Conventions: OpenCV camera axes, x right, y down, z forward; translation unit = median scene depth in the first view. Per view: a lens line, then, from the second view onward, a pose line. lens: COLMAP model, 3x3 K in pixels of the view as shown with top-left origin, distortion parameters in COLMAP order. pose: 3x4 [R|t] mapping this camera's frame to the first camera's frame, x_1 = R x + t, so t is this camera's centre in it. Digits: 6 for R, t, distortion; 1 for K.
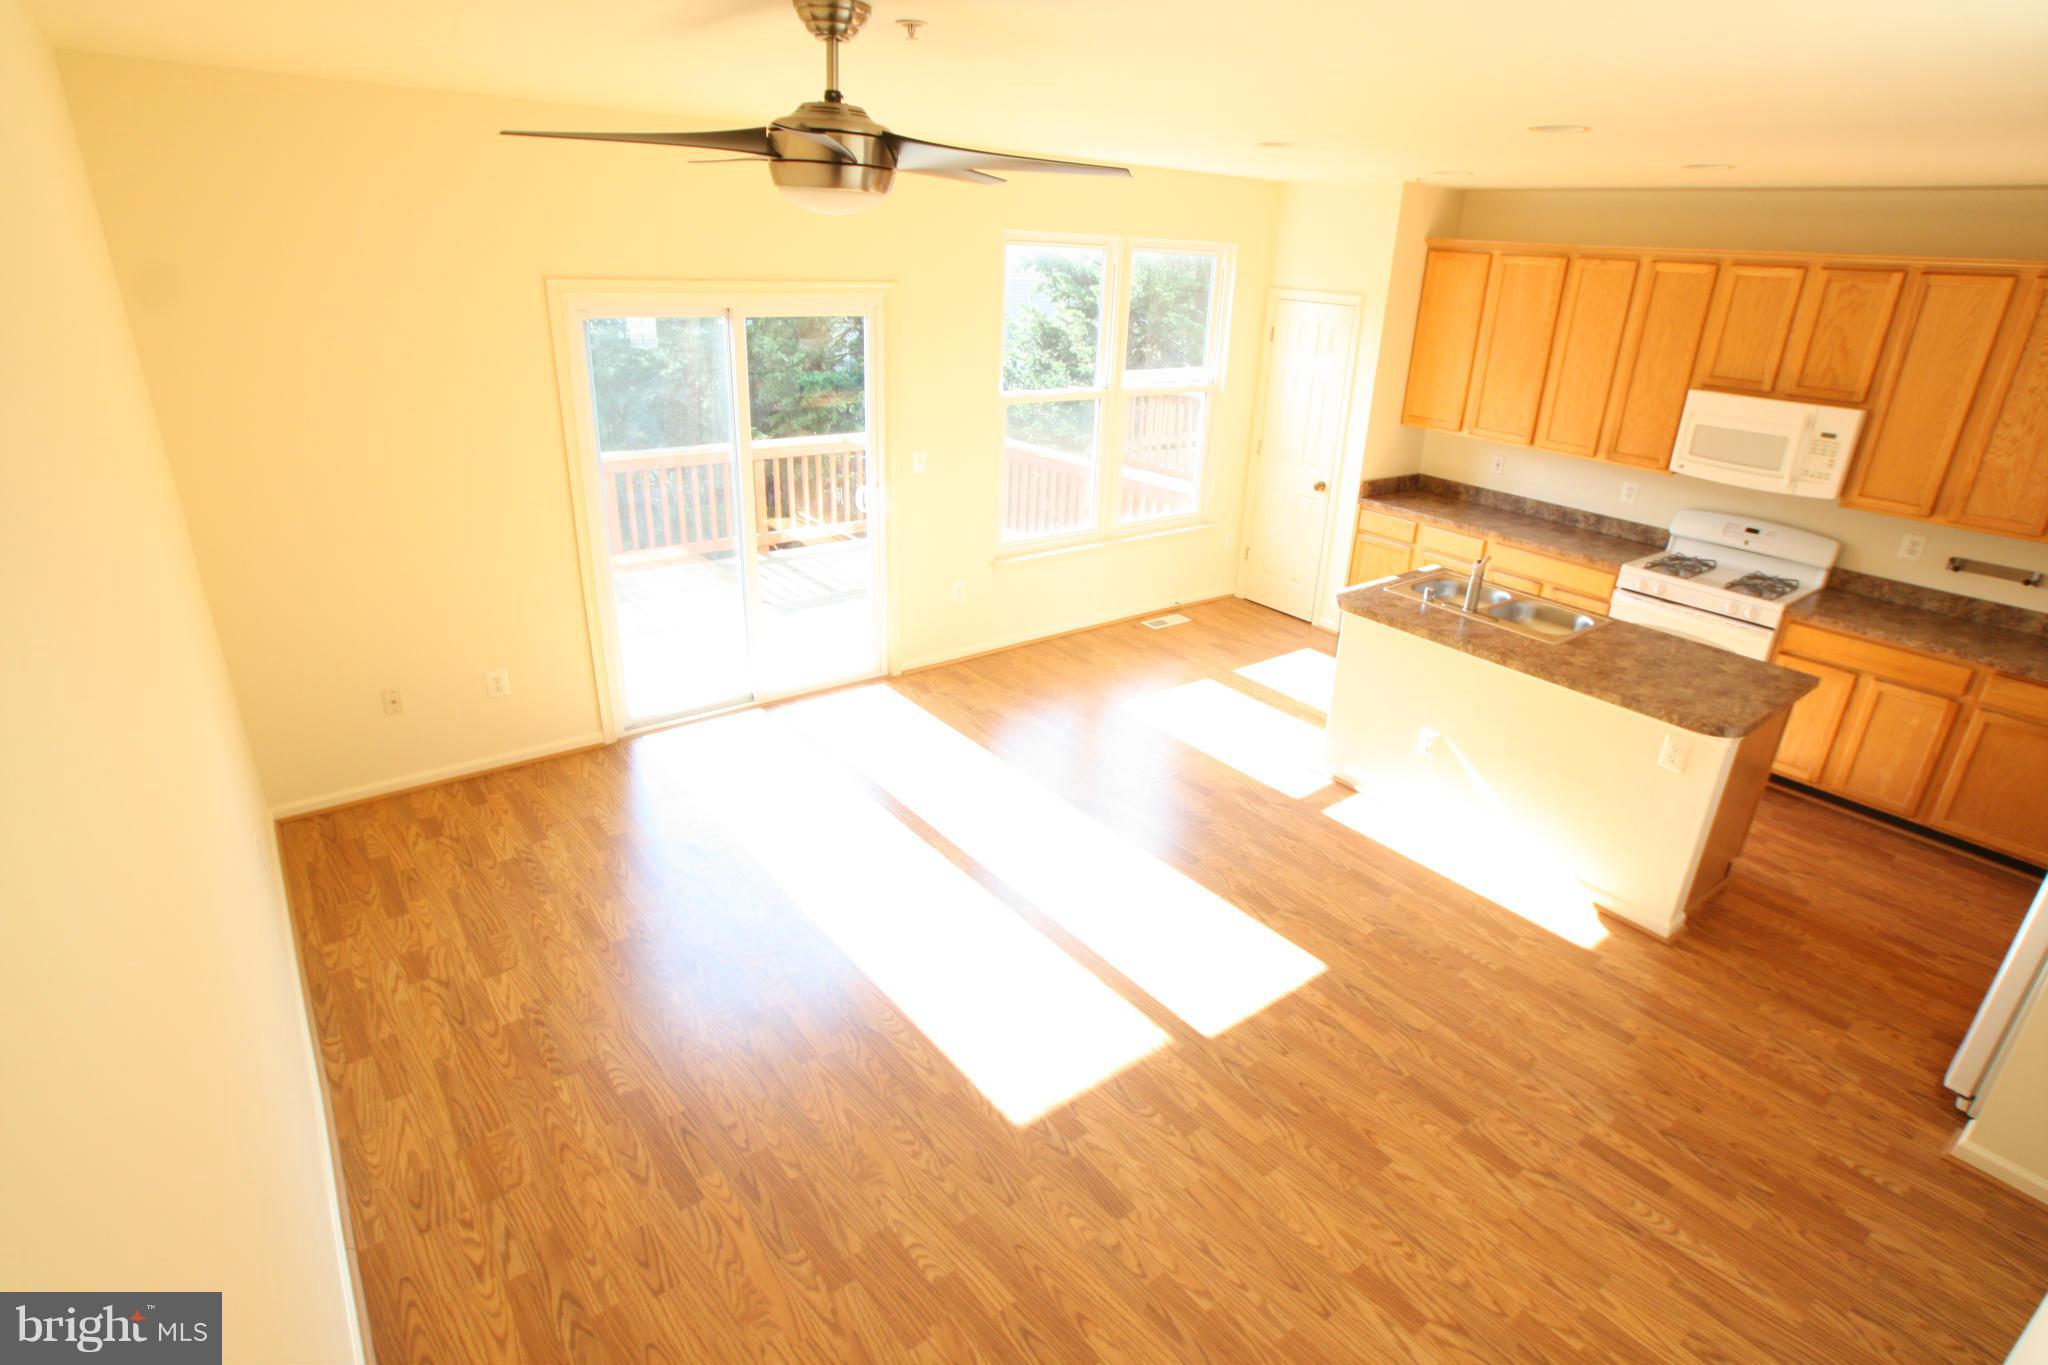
lens RADIAL K [[1034.3, 0, 1048.4], [0, 1034.3, 673.8], [0, 0, 1]] dist [-0.085388, 0.043505]
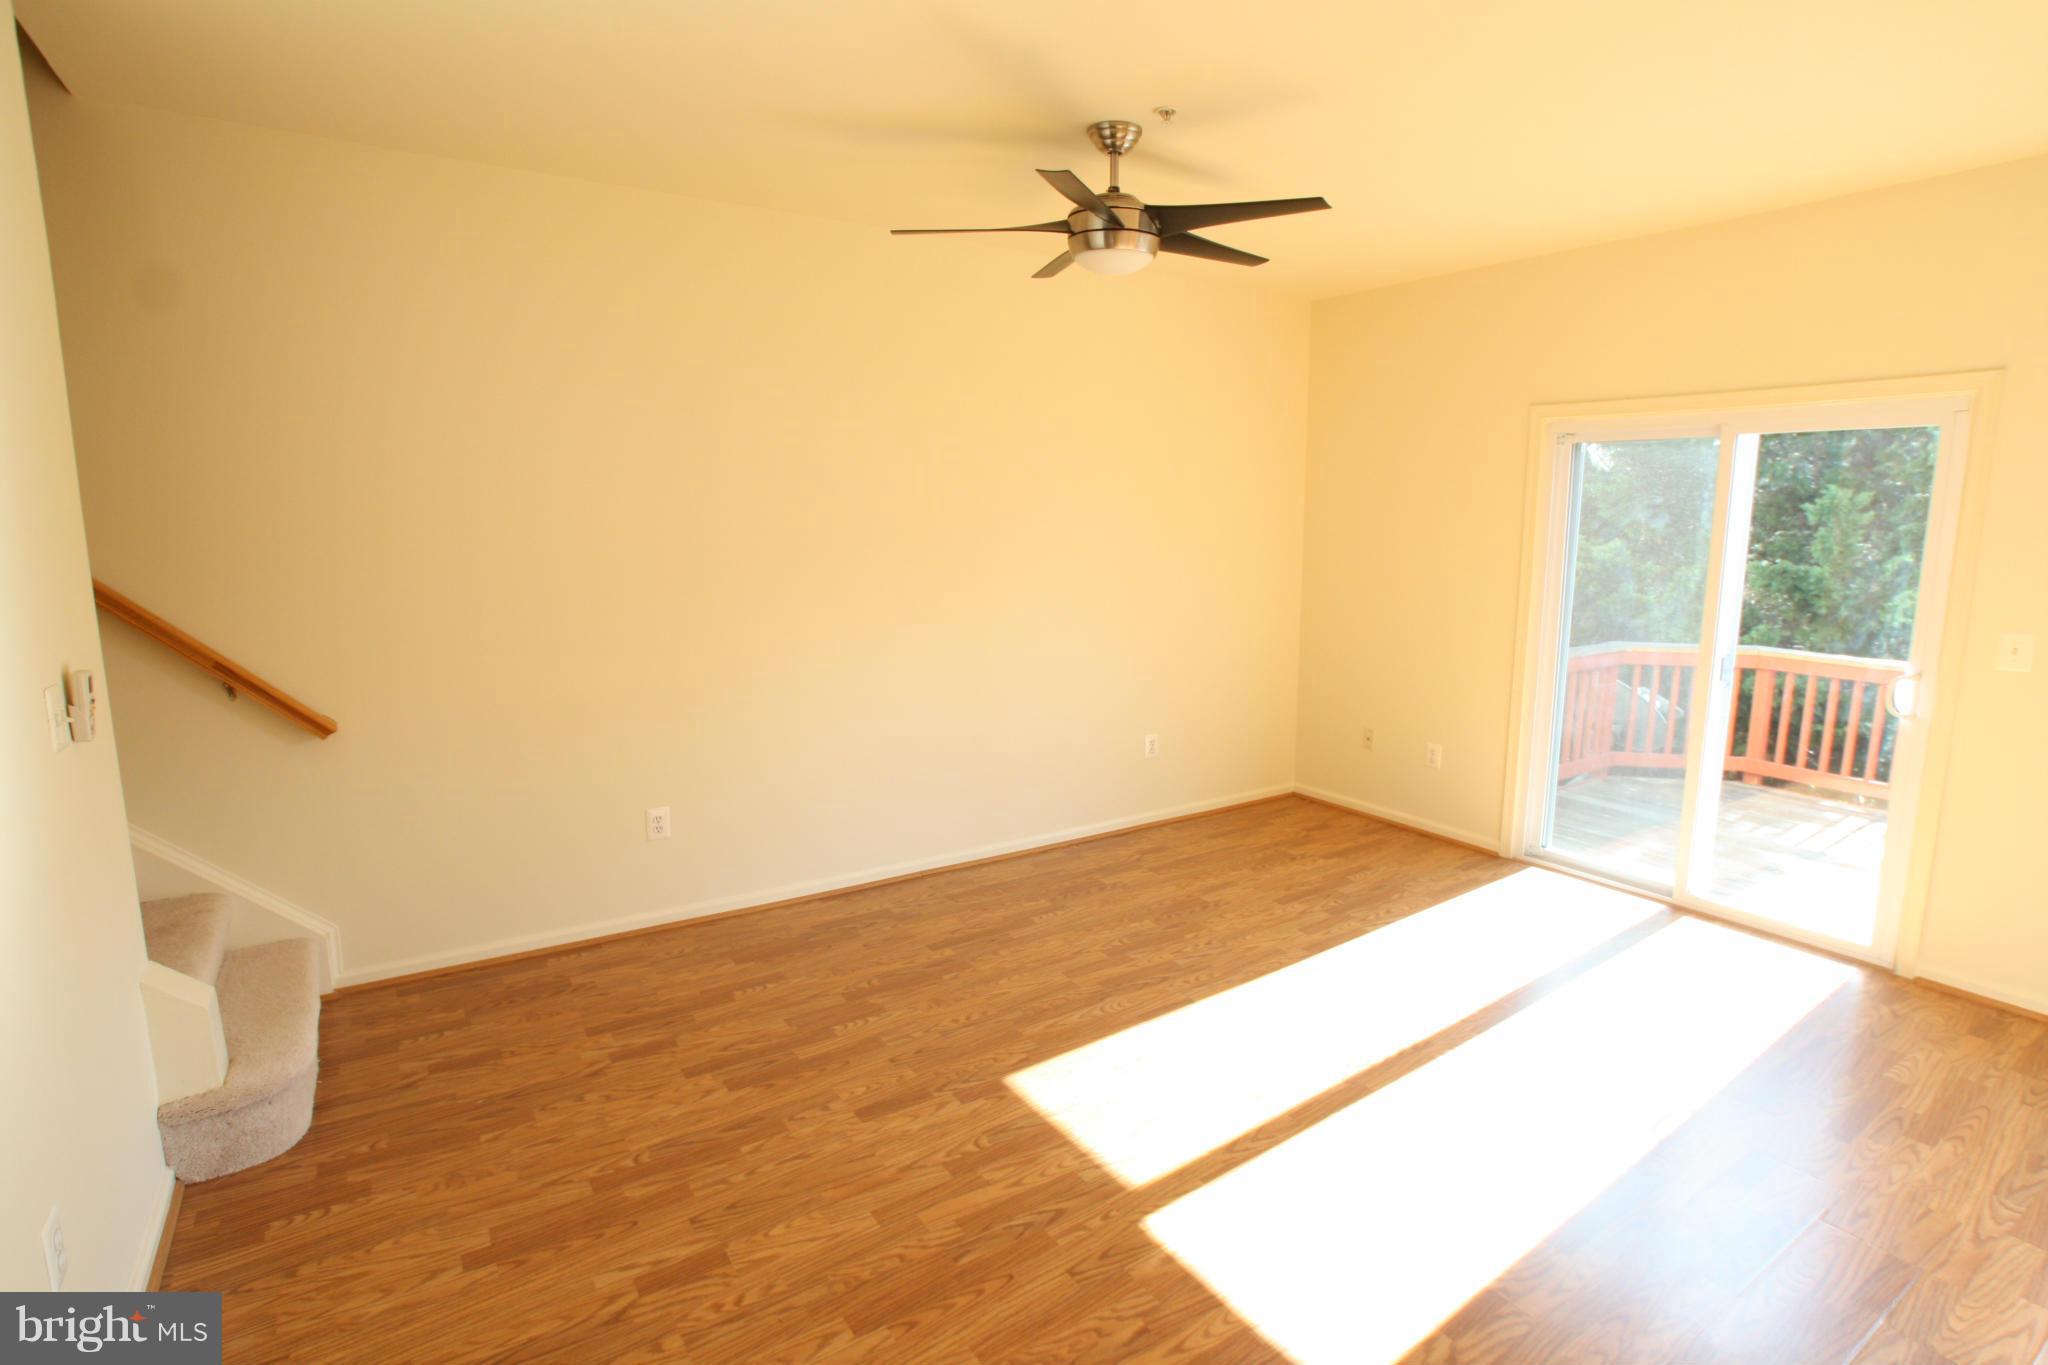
lens RADIAL K [[1034.3, 0, 1048.4], [0, 1034.3, 673.8], [0, 0, 1]] dist [-0.085388, 0.043505]
pose [[-0.074065, 0.113879, -0.990730, 0.669709], [-0.388791, 0.911552, 0.133843, -0.064593], [0.918344, 0.395100, -0.023239, 0.651463]]
